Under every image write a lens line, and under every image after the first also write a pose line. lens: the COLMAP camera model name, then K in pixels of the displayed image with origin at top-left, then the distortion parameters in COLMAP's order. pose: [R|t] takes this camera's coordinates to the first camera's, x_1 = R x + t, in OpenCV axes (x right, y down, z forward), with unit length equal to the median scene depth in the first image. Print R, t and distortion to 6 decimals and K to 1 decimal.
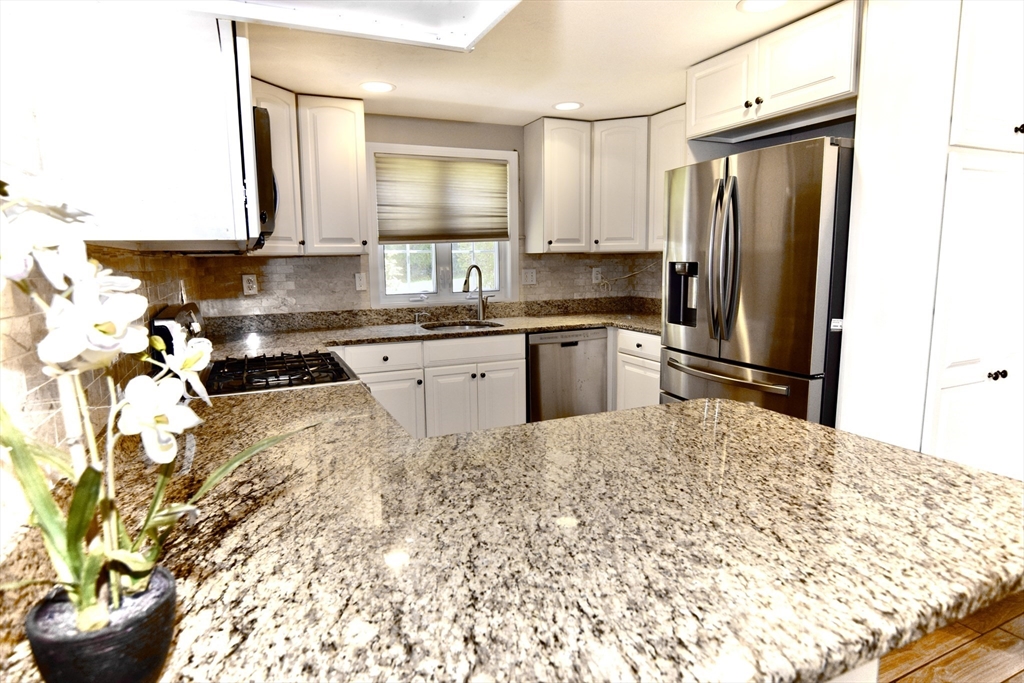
lens RADIAL K [[561.6, 0, 512.0], [0, 561.6, 341.5], [0, 0, 1]] dist [-0.018149, 0.001435]
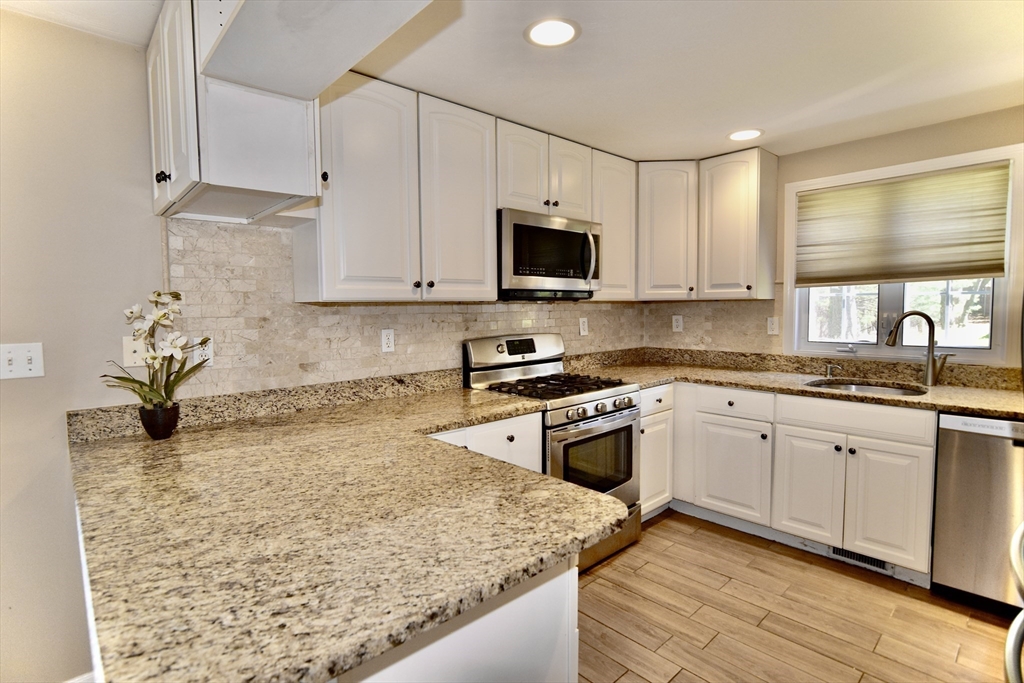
lens RADIAL K [[509.4, 0, 512.0], [0, 509.4, 341.5], [0, 0, 1]] dist [-0.020651, 0.000123]
pose [[0.309052, 0.076745, -0.947944, 1.215262], [-0.130251, 0.990762, 0.037747, -0.150431], [0.942084, 0.111804, 0.316193, 0.822329]]
